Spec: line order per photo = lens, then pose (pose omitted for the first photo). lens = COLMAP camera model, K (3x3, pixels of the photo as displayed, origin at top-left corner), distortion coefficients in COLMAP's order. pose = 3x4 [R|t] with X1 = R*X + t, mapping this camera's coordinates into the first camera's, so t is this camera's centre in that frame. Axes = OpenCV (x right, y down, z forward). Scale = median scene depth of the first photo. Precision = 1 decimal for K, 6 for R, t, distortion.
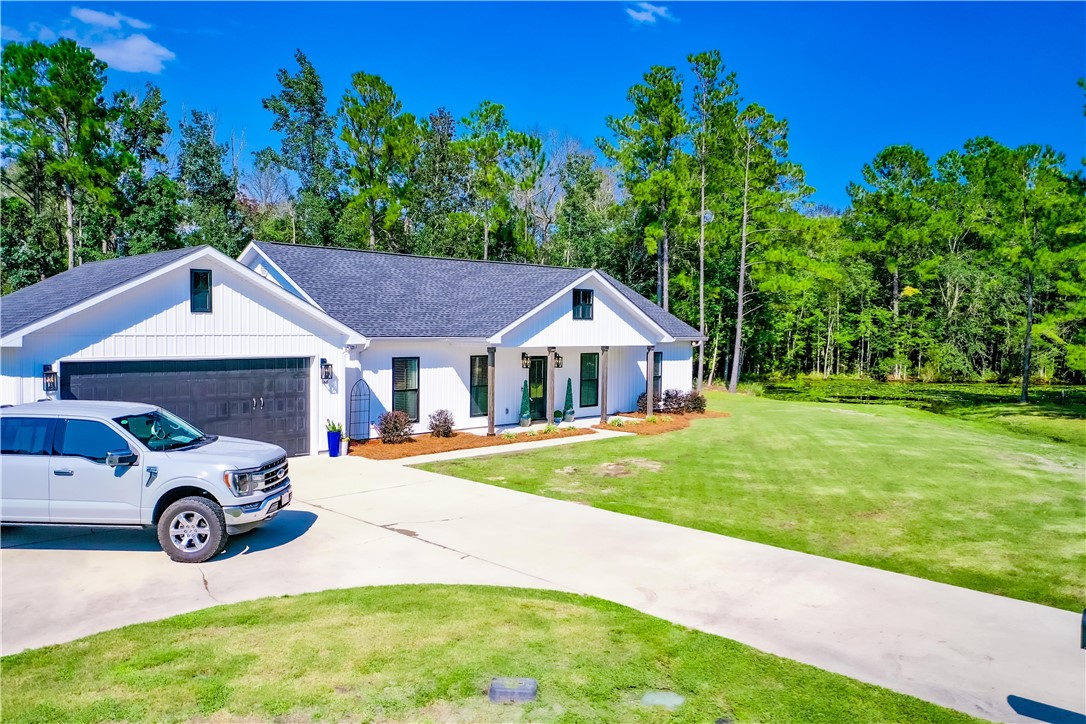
lens RADIAL K [[857.9, 0, 543.0], [0, 857.9, 362.0], [0, 0, 1]] dist [-0.000723, -0.000884]
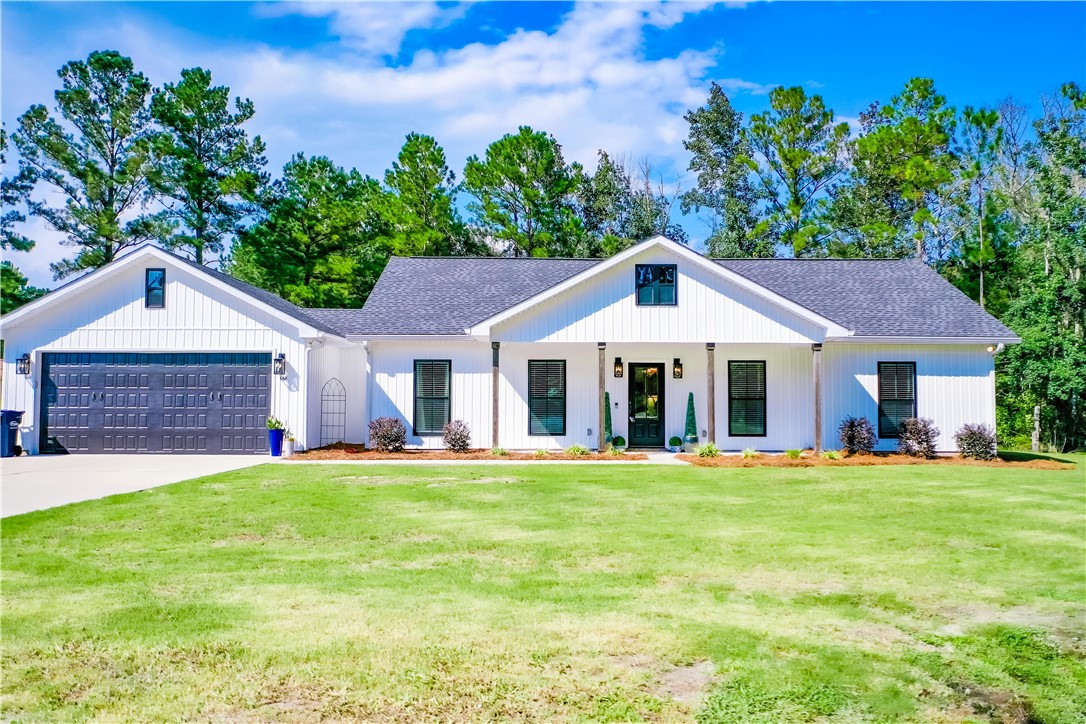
lens RADIAL K [[857.9, 0, 543.0], [0, 857.9, 362.0], [0, 0, 1]] dist [-0.000723, -0.000884]
pose [[0.694761, -0.039594, -0.718150, 0.562792], [-0.026425, 0.996404, -0.080499, 0.066039], [0.718755, 0.074905, 0.691216, 0.486421]]
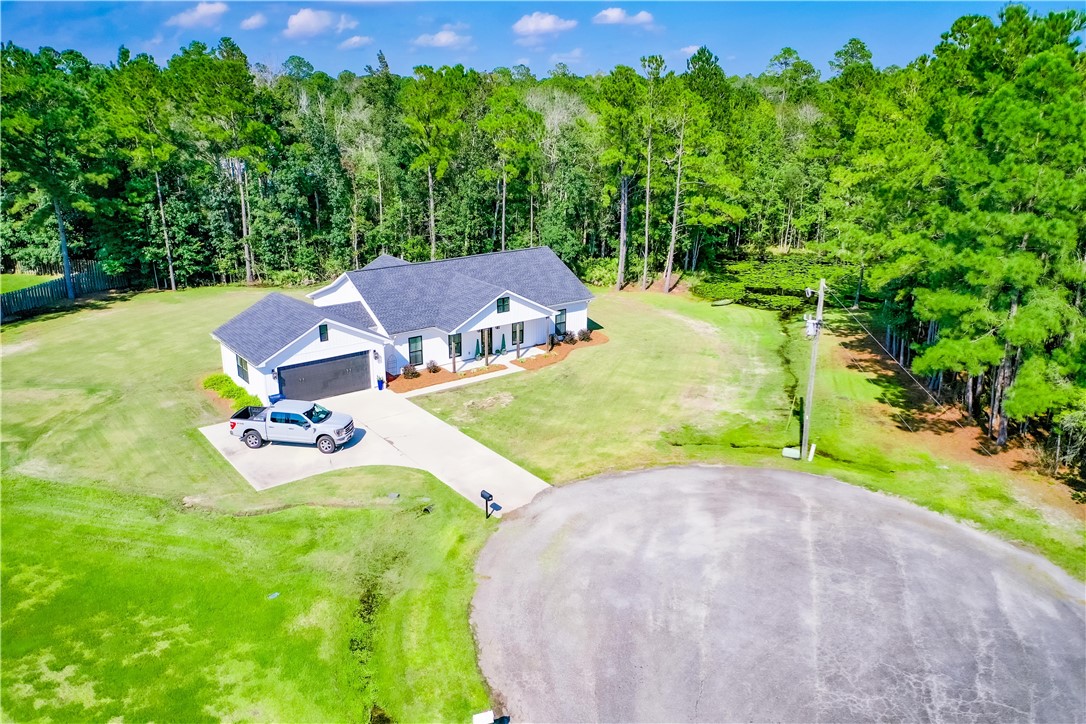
lens RADIAL K [[857.9, 0, 543.0], [0, 857.9, 362.0], [0, 0, 1]] dist [-0.000723, -0.000884]
pose [[0.990172, 0.036460, -0.135019, 0.472667], [0.000510, 0.964472, 0.264184, -0.534747], [0.139855, -0.261656, 0.954975, -1.087702]]
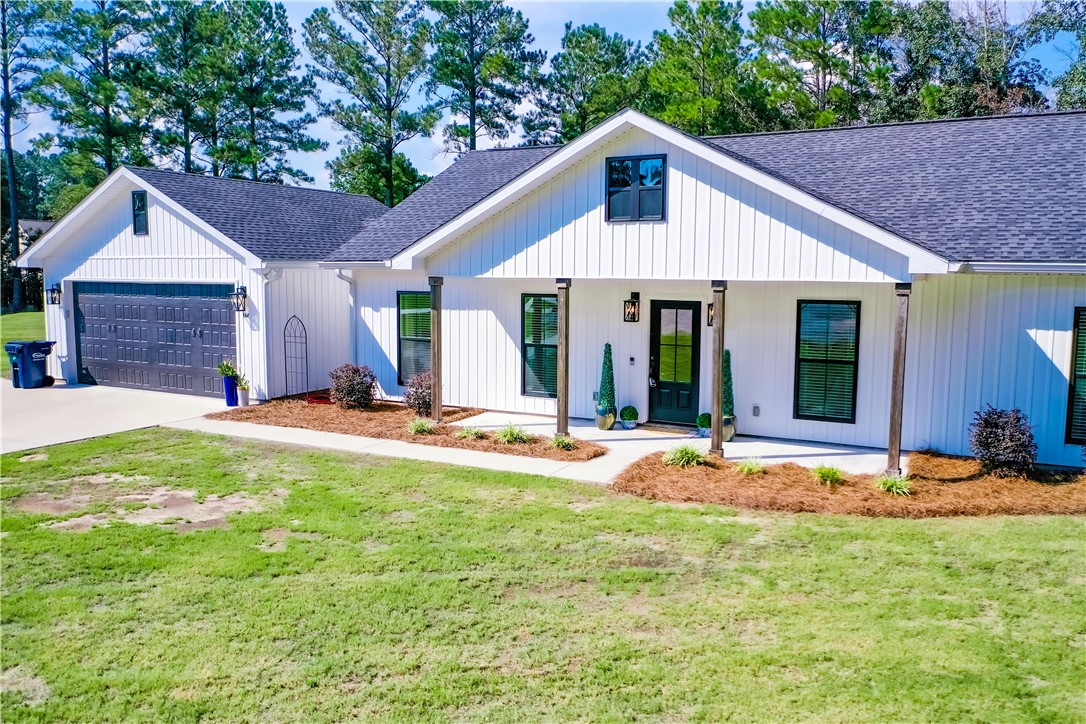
lens RADIAL K [[854.1, 0, 543.0], [0, 854.1, 362.0], [0, 0, 1]] dist [-0.008270, -0.001755]
pose [[0.287581, 0.098811, -0.952646, 0.544482], [-0.040548, 0.995028, 0.090966, -0.016039], [0.956898, 0.012468, 0.290158, 0.921107]]
